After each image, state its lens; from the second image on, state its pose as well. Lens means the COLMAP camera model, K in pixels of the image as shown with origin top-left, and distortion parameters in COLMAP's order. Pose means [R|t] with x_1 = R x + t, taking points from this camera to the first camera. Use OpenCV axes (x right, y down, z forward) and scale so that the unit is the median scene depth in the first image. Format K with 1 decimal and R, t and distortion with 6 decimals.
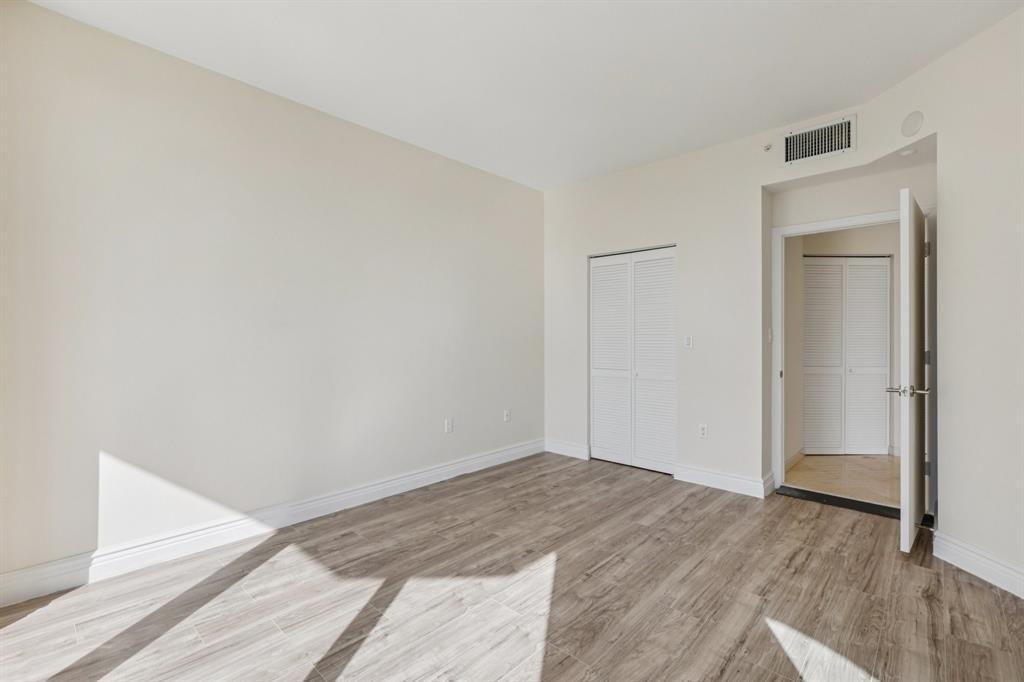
lens RADIAL K [[461.0, 0, 512.0], [0, 461.0, 341.0], [0, 0, 1]] dist [-0.003598, -0.000112]
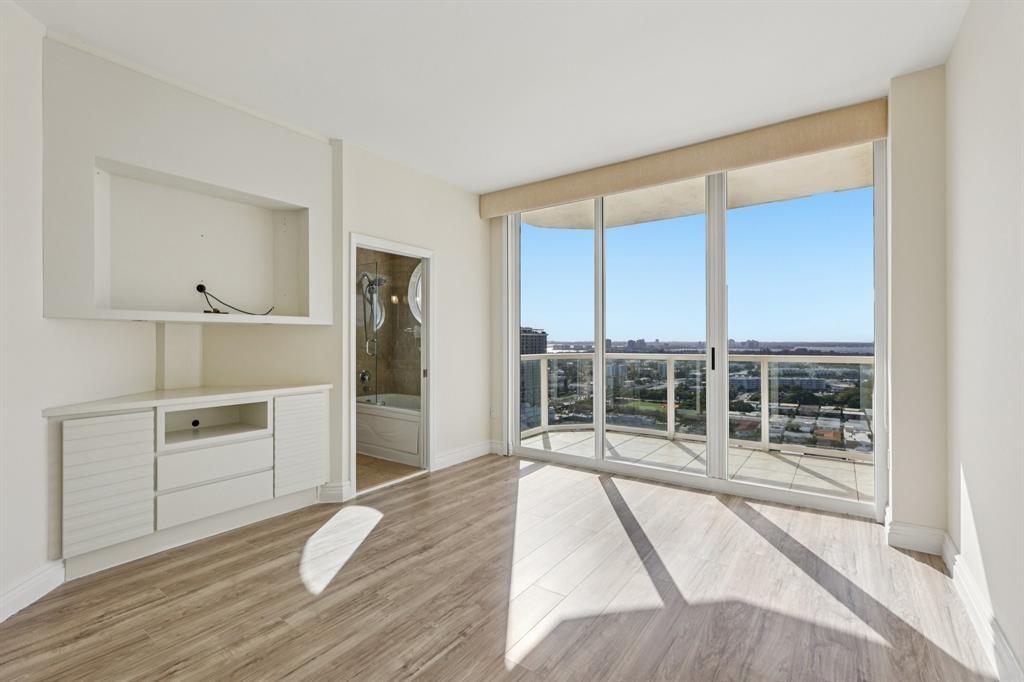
lens RADIAL K [[455.9, 0, 512.0], [0, 455.9, 341.0], [0, 0, 1]] dist [-0.004079, 0.000360]
pose [[-0.993271, 0.001993, -0.115797, 0.186171], [0.001044, 0.999965, 0.008251, -0.018342], [0.115810, 0.008074, -0.993239, 1.952538]]
